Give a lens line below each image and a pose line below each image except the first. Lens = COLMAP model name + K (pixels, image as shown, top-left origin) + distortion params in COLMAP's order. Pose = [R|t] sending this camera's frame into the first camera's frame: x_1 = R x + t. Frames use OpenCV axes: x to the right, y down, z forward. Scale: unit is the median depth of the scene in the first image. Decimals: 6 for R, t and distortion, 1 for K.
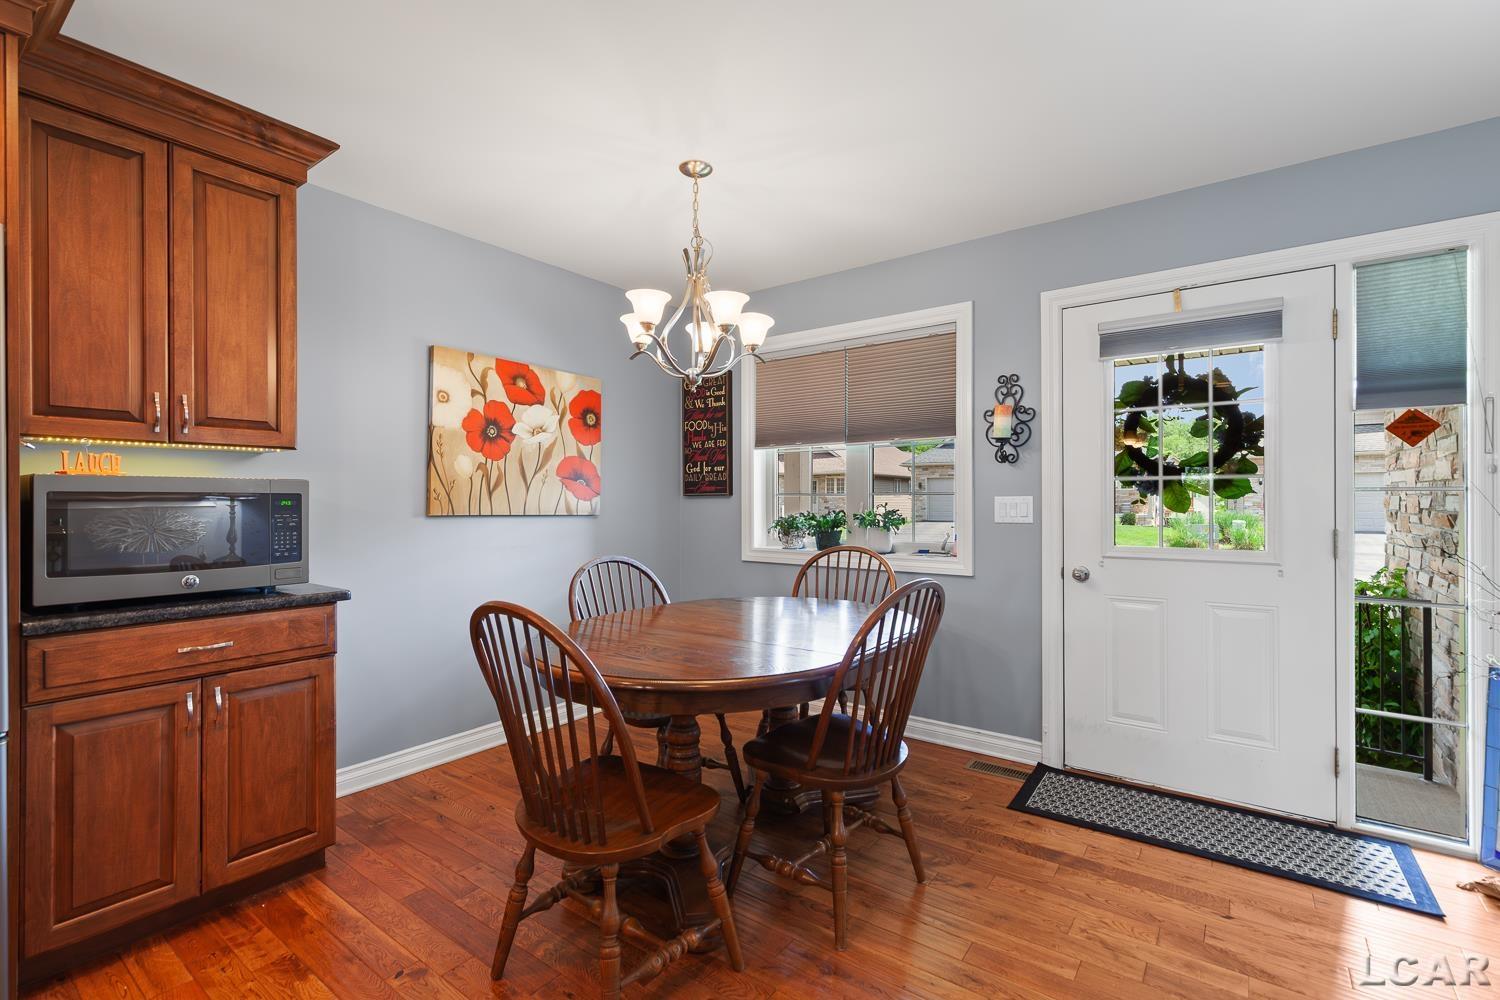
lens RADIAL K [[682.5, 0, 750.0], [0, 682.5, 500.0], [0, 0, 1]] dist [0.001920, 0.000102]
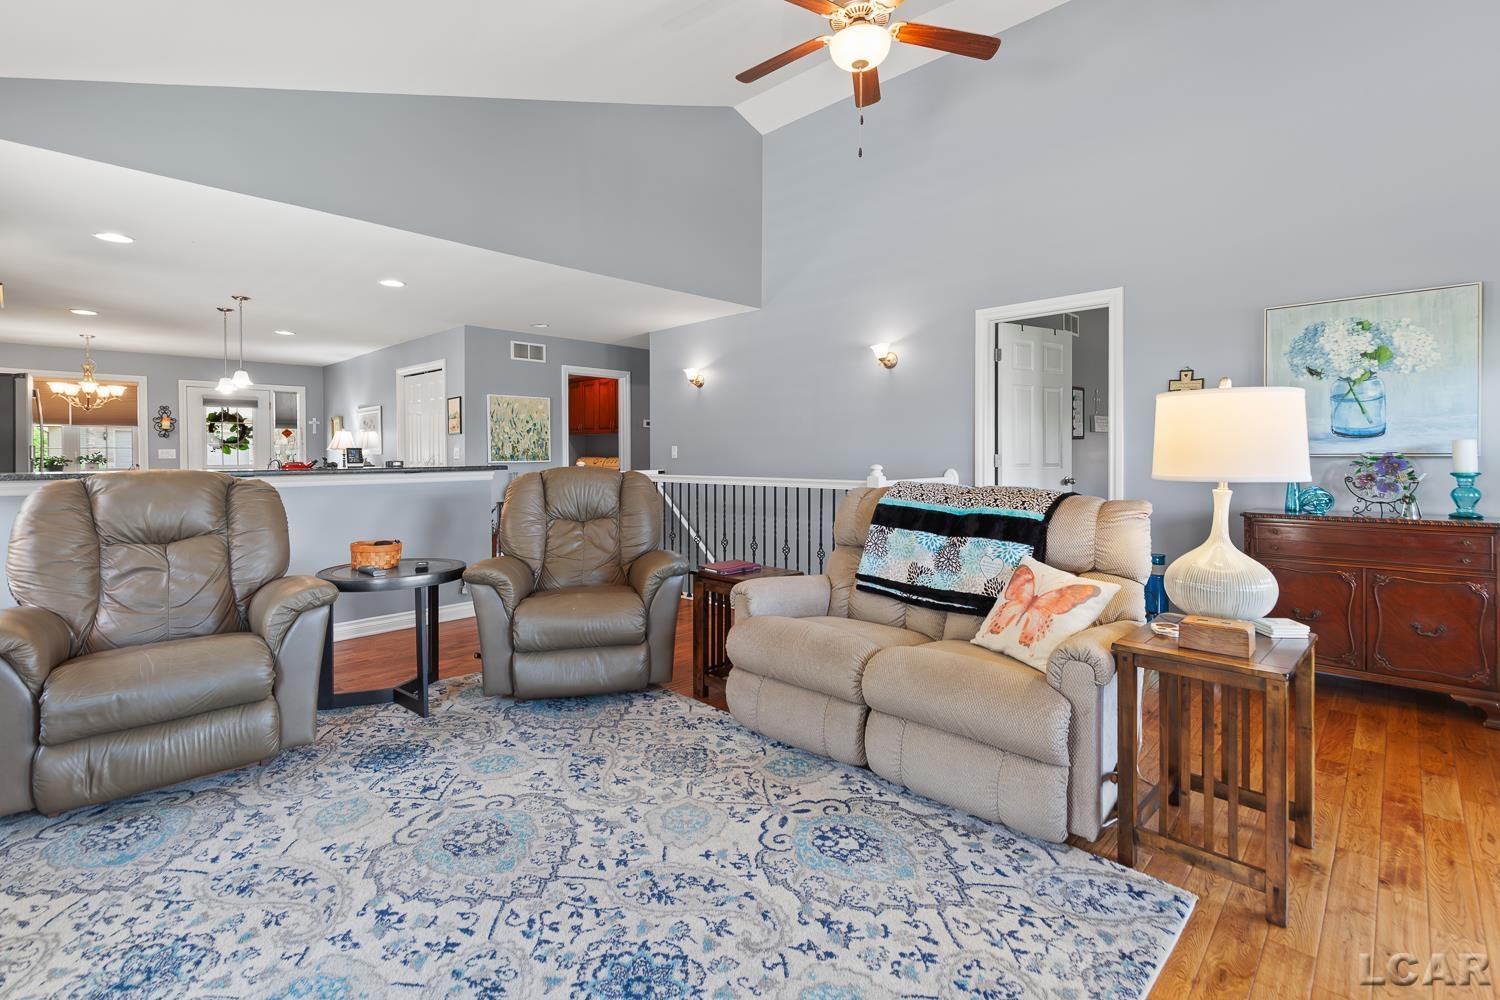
lens RADIAL K [[674.0, 0, 750.4], [0, 674.0, 497.6], [0, 0, 1]] dist [0.003808, 0.000097]
pose [[0.100331, -0.063826, 0.992905, -2.399361], [0.006020, 0.997961, 0.063543, 0.033496], [-0.994936, -0.000398, 0.100510, -1.860669]]
